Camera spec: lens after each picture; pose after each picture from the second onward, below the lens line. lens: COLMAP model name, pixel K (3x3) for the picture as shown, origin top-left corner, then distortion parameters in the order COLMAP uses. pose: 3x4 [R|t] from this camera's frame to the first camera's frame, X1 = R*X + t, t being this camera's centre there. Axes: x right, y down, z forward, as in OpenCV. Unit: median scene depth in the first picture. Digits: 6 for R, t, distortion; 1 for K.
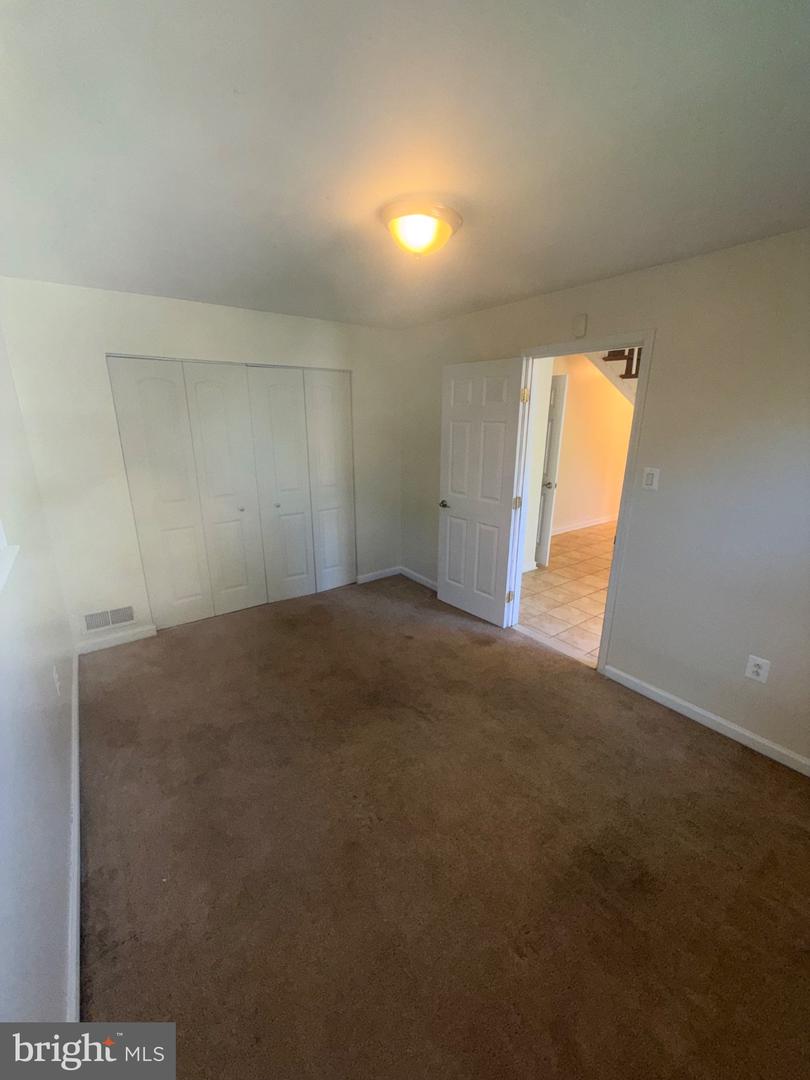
lens RADIAL K [[431.7, 0, 404.1], [0, 431.7, 540.3], [0, 0, 1]] dist [0.002239, 0.000109]
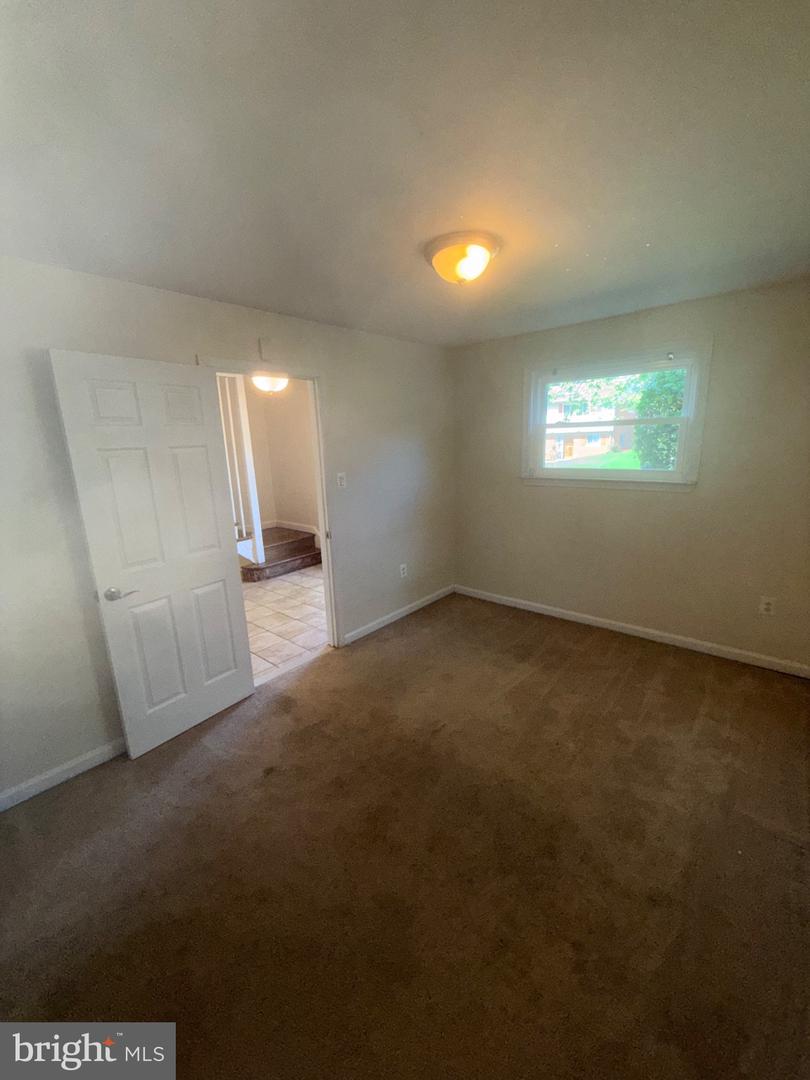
lens RADIAL K [[431.7, 0, 402.8], [0, 431.7, 539.9], [0, 0, 1]] dist [0.002239, 0.000109]
pose [[-0.218387, -0.207258, 0.953599, -0.599746], [0.313795, 0.910374, 0.269727, -0.210582], [-0.924034, 0.358140, -0.133777, 0.808523]]
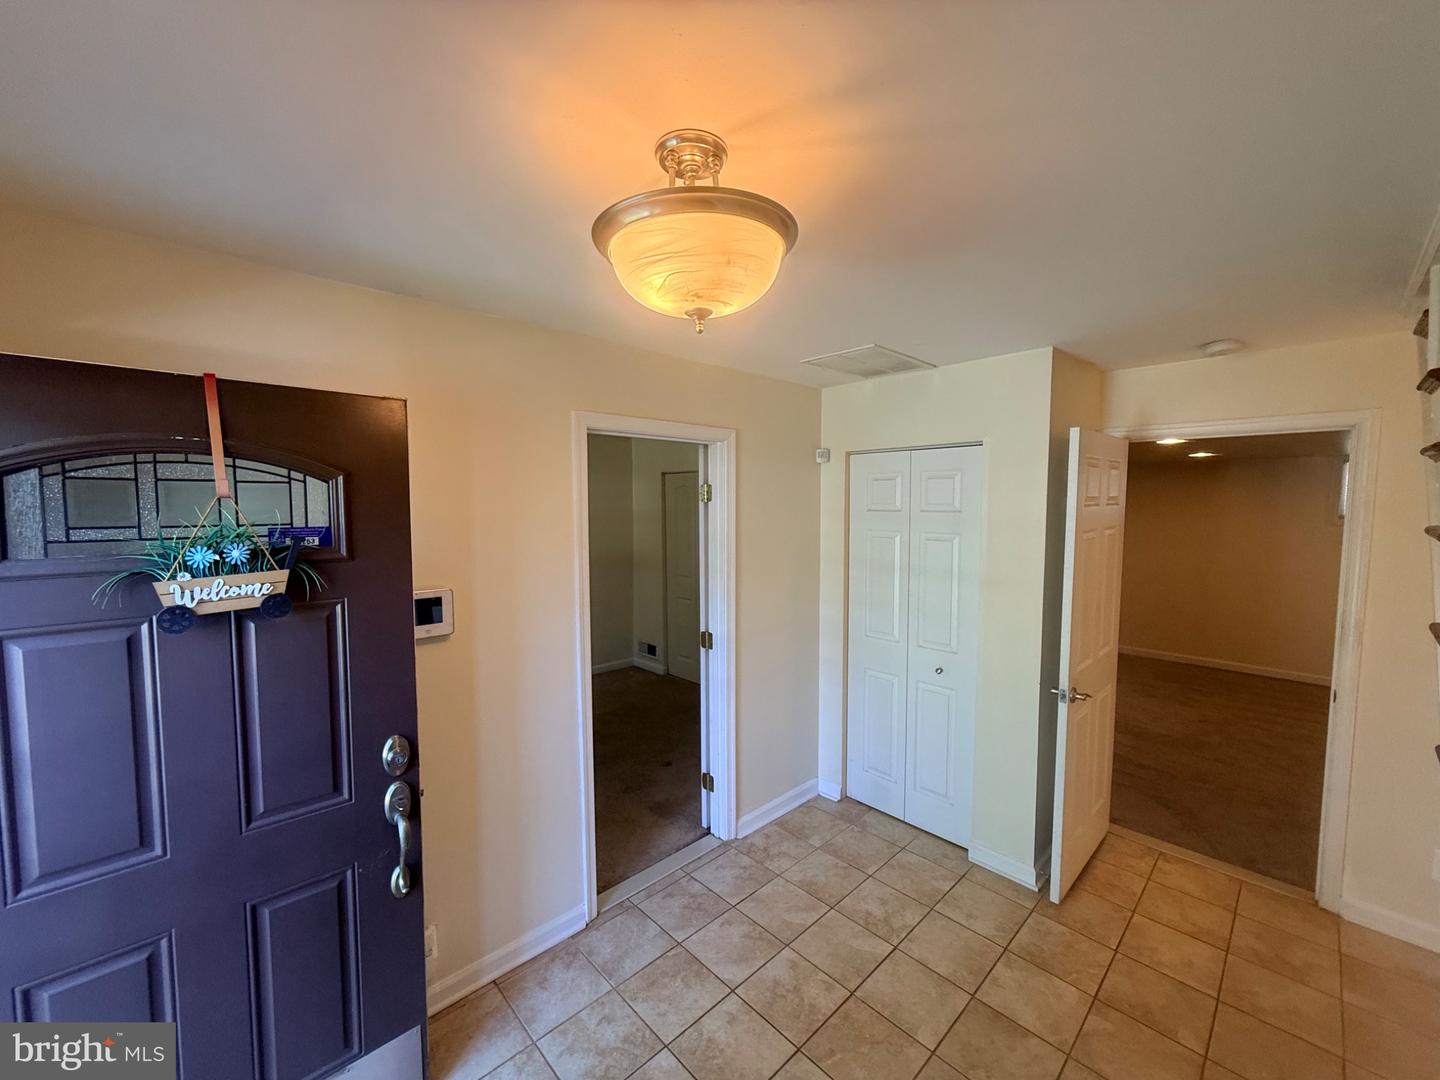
lens RADIAL K [[575.7, 0, 721.1], [0, 575.7, 541.5], [0, 0, 1]] dist [0.002239, 0.000109]
pose [[0.135204, 0.063667, -0.988770, 1.172482], [-0.281461, 0.959290, 0.023282, -0.265667], [0.950000, 0.275152, 0.147619, 0.840497]]
